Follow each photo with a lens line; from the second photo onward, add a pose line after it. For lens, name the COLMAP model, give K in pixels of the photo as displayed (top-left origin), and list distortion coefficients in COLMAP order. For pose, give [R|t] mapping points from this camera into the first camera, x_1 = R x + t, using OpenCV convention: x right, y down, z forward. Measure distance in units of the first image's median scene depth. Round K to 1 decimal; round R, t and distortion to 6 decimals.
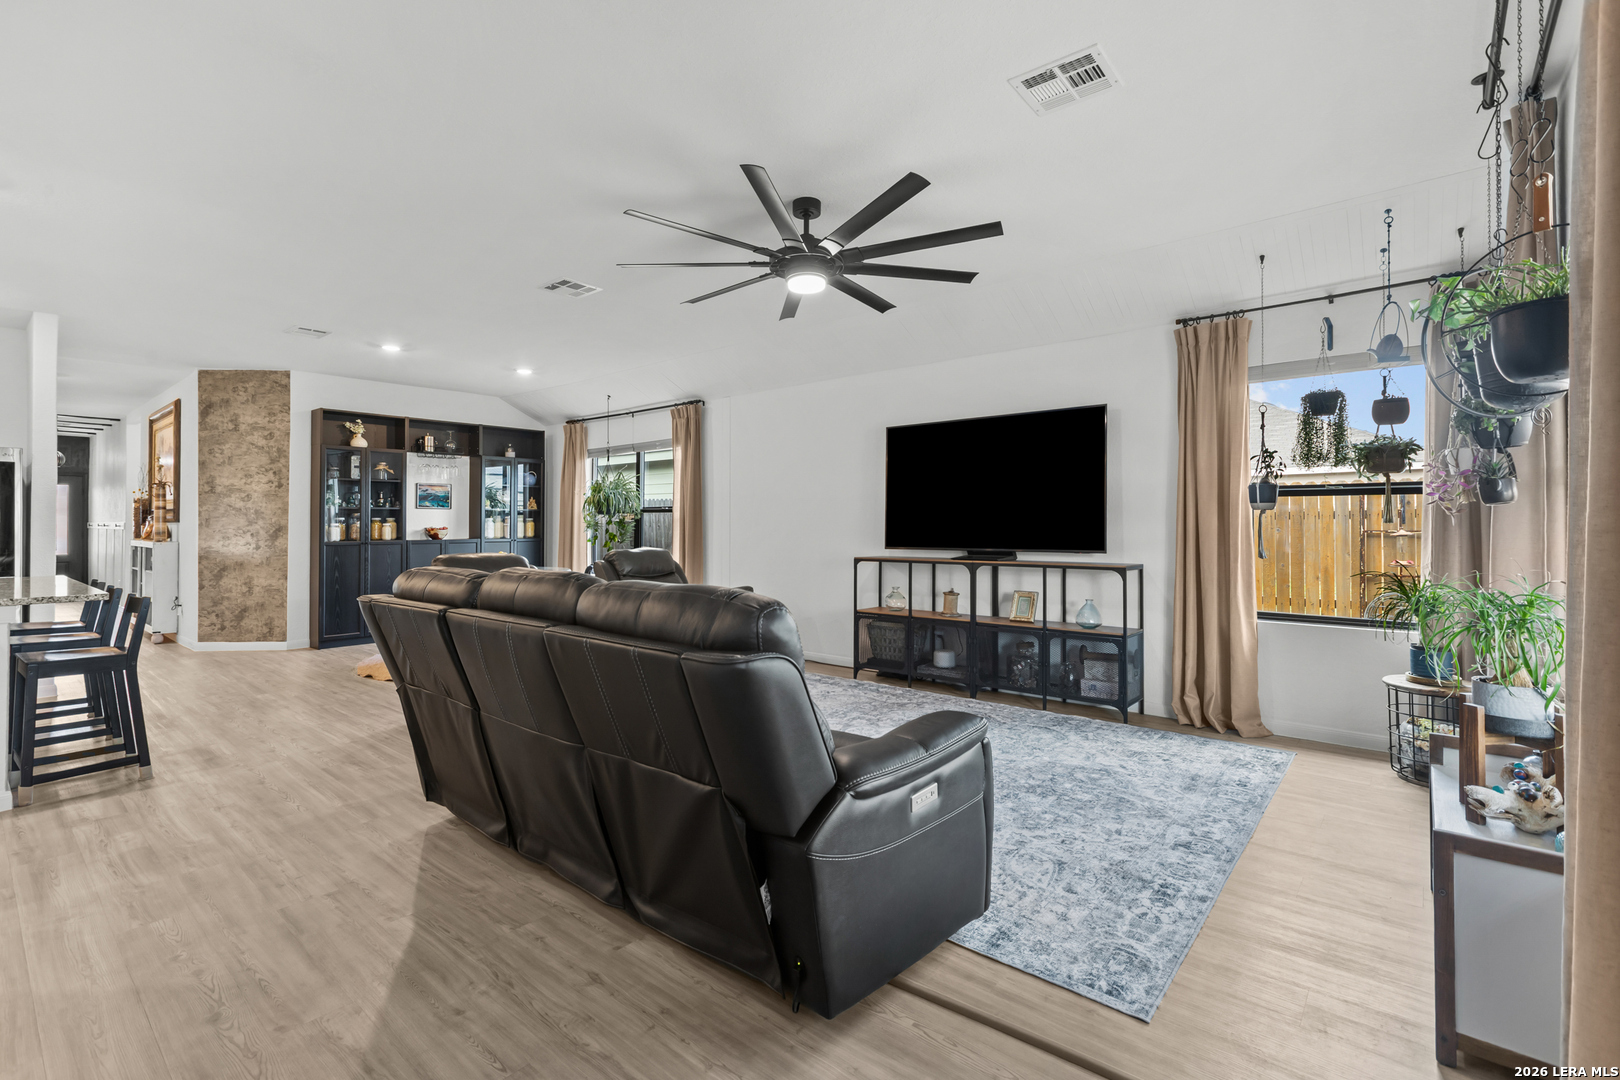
lens RADIAL K [[728.3, 0, 798.7], [0, 728.3, 523.6], [0, 0, 1]] dist [0.001747, -0.000588]
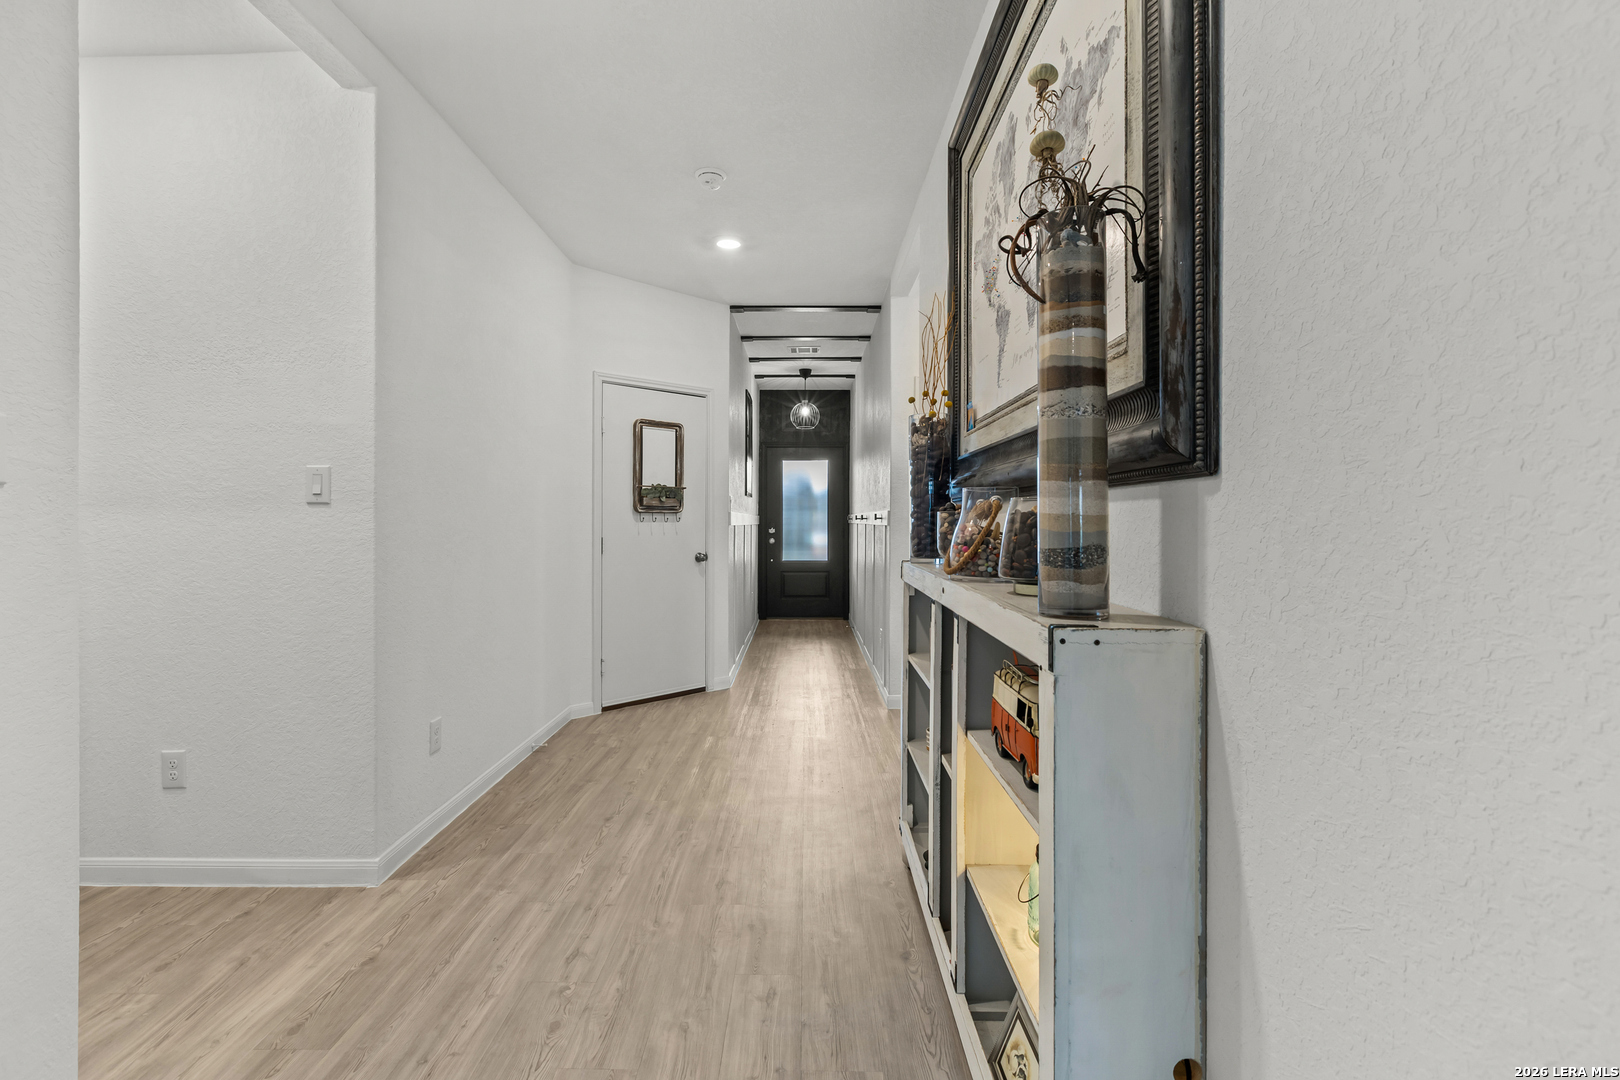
lens RADIAL K [[722.0, 0, 795.3], [0, 722.0, 520.8], [0, 0, 1]] dist [0.000315, -0.000081]
pose [[0.644254, 0.001601, -0.764810, -1.112981], [-0.001705, 0.999998, 0.000658, 0.008752], [0.764810, 0.000880, 0.644256, 1.202306]]
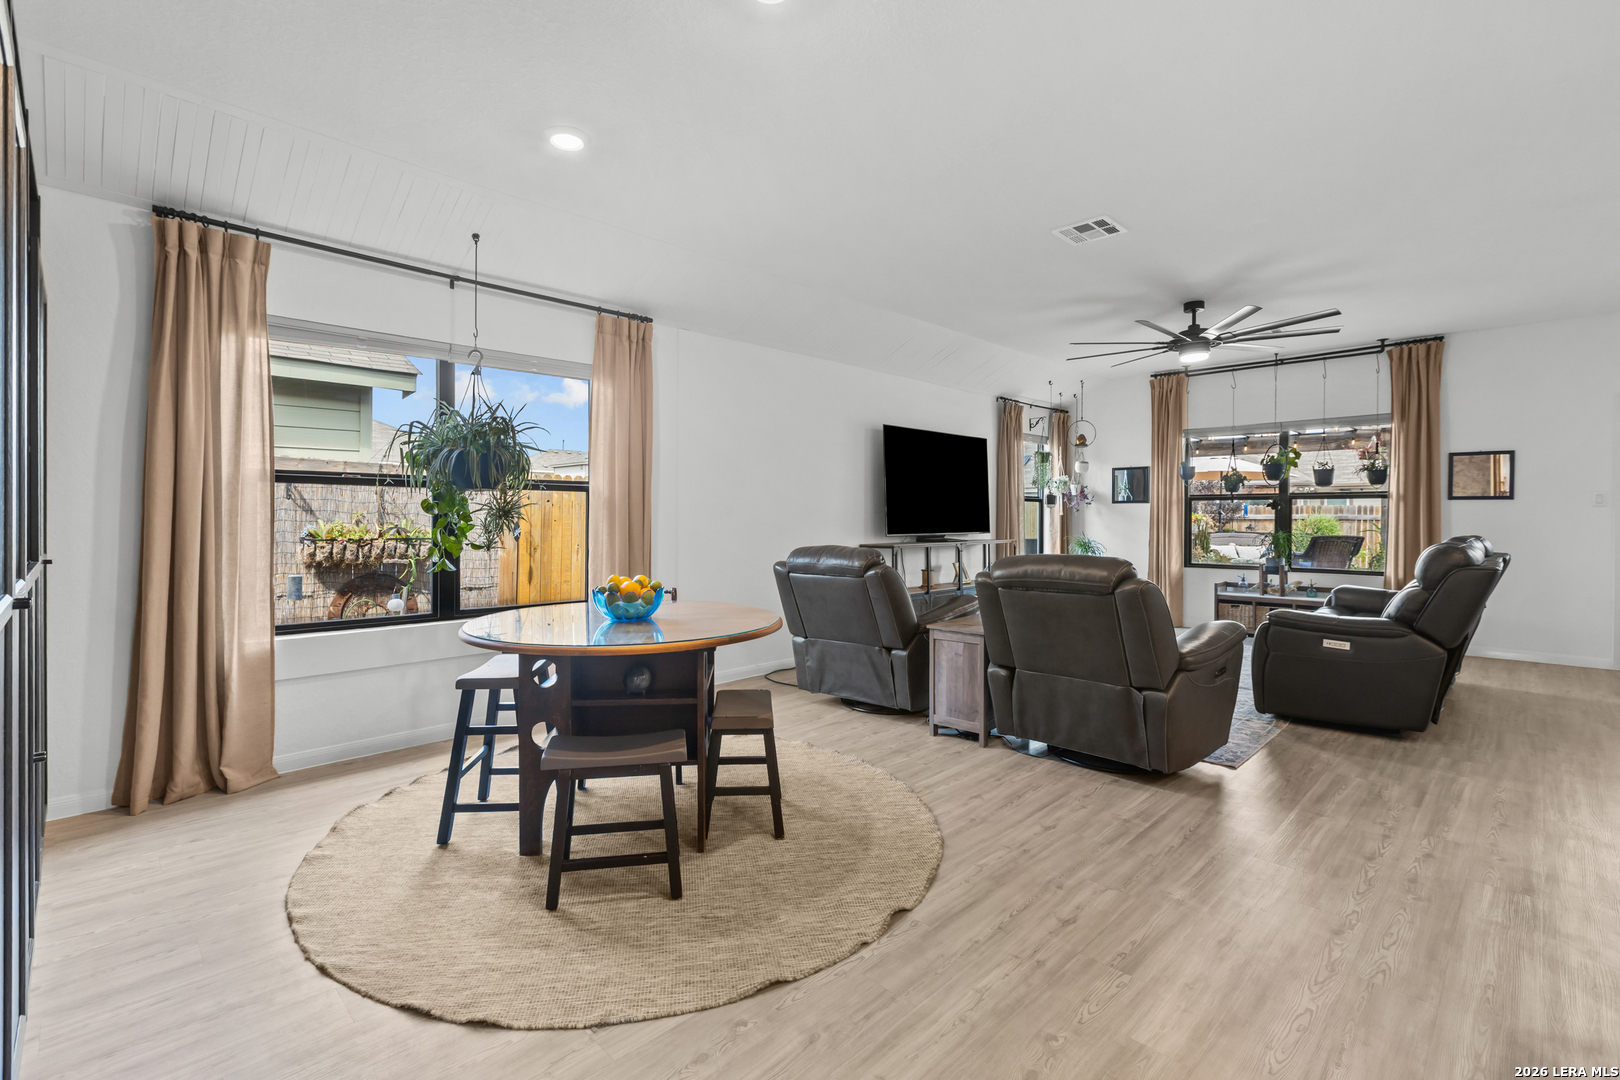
lens RADIAL K [[729.9, 0, 794.5], [0, 729.9, 528.0], [0, 0, 1]] dist [-0.000182, -0.000003]
pose [[0.090252, -0.012697, 0.995838, -1.015623], [-0.001958, 0.999915, 0.012927, 0.007900], [-0.995917, -0.003117, 0.090219, 1.077678]]
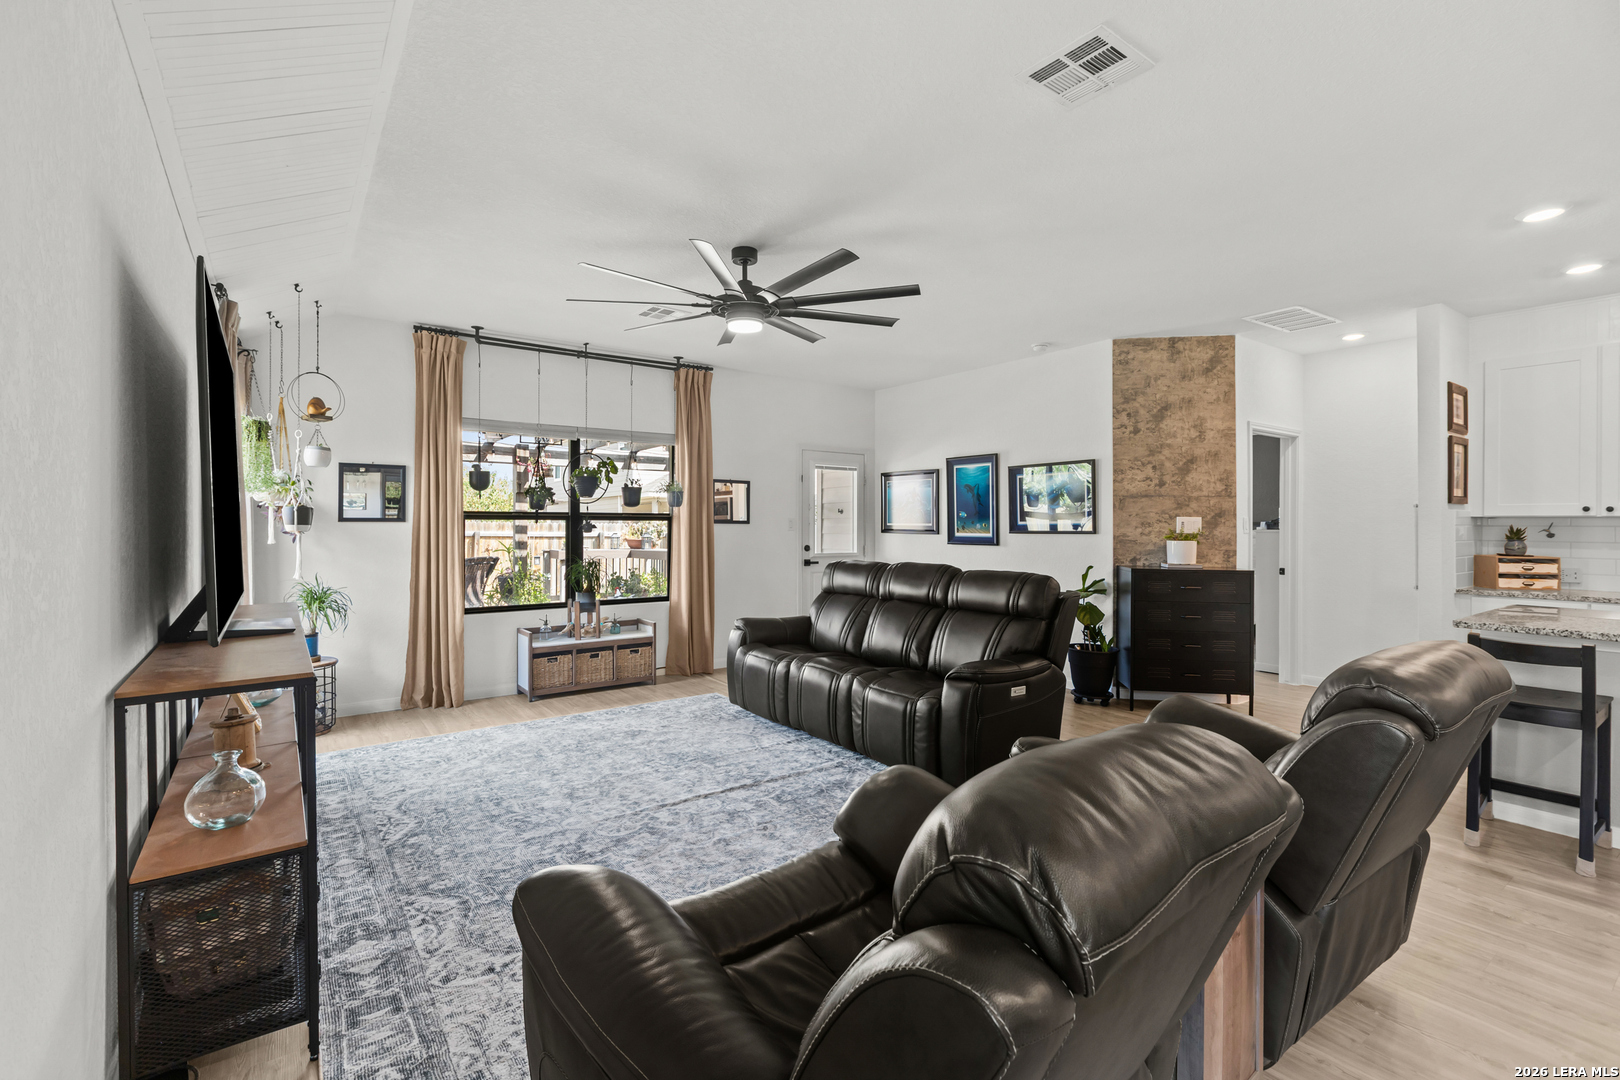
lens RADIAL K [[722.7, 0, 798.5], [0, 722.7, 524.0], [0, 0, 1]] dist [-0.002170, -0.000066]
pose [[-0.970696, 0.002486, 0.240299, -0.208525], [0.001595, 0.999991, -0.003903, -0.017503], [-0.240307, -0.003406, -0.970691, 1.291012]]
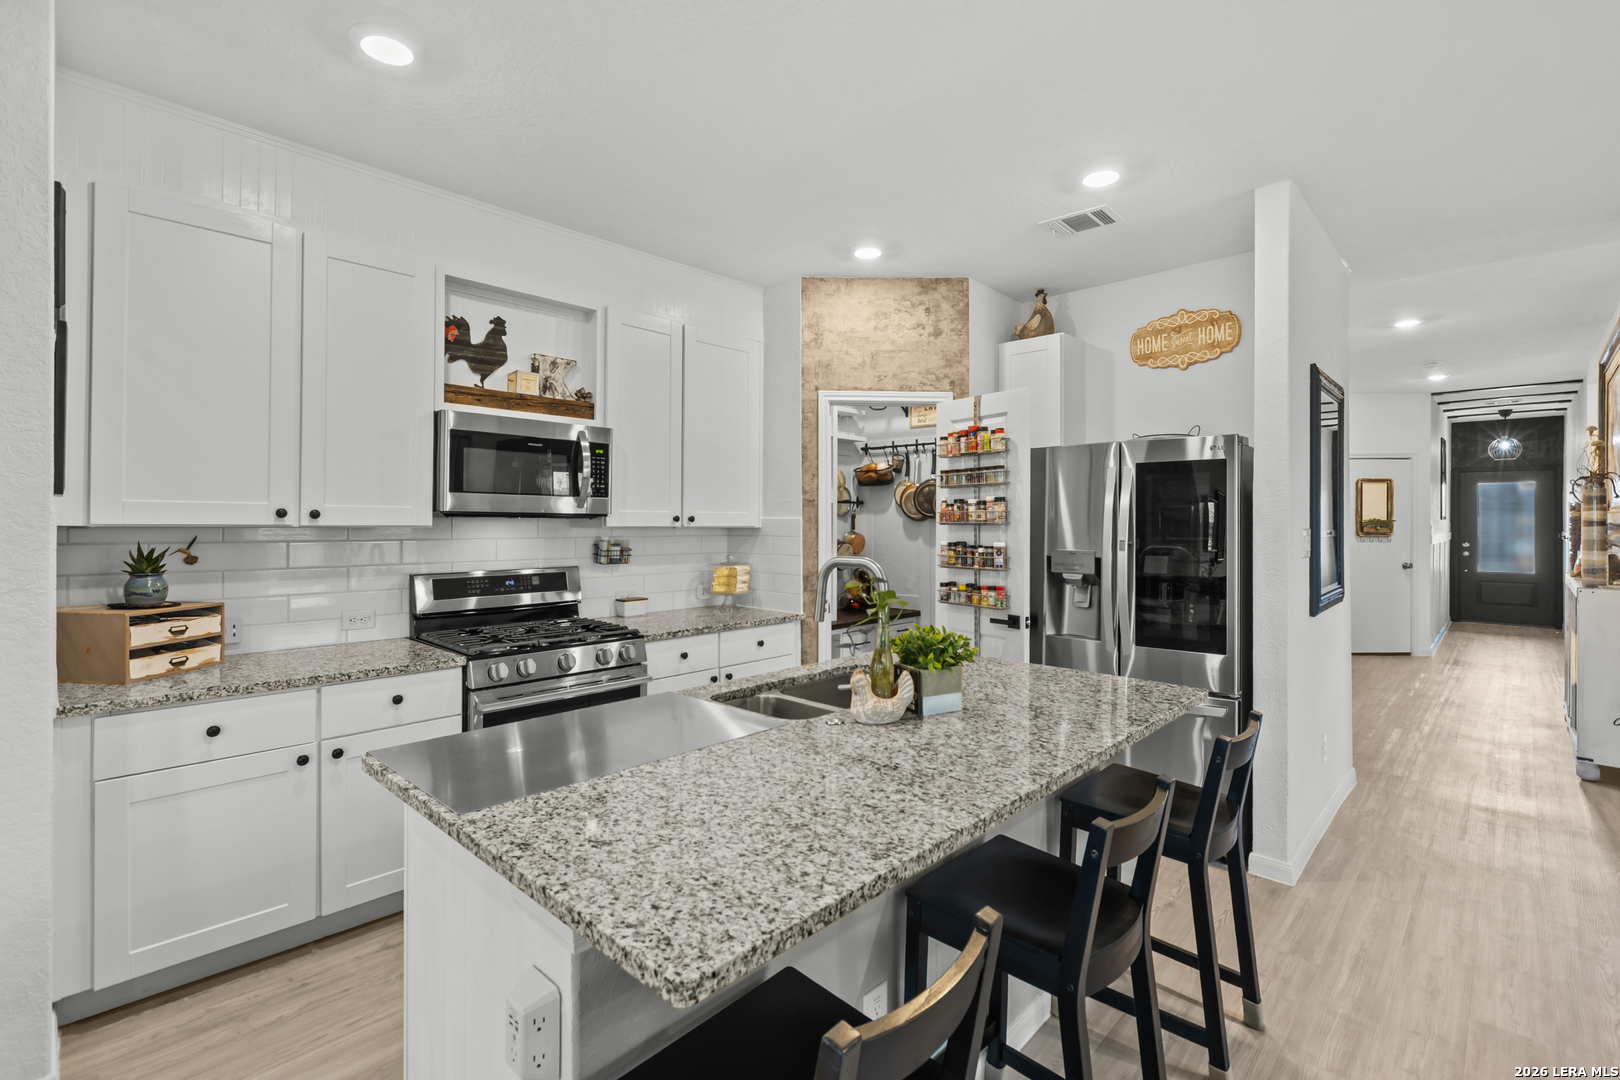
lens RADIAL K [[740.9, 0, 803.7], [0, 740.9, 516.3], [0, 0, 1]] dist [-0.002002, -0.000528]
pose [[-0.054903, -0.000732, -0.998491, -0.429776], [-0.002023, 0.999998, -0.000622, -0.034591], [0.998490, 0.001986, -0.054904, 0.639220]]
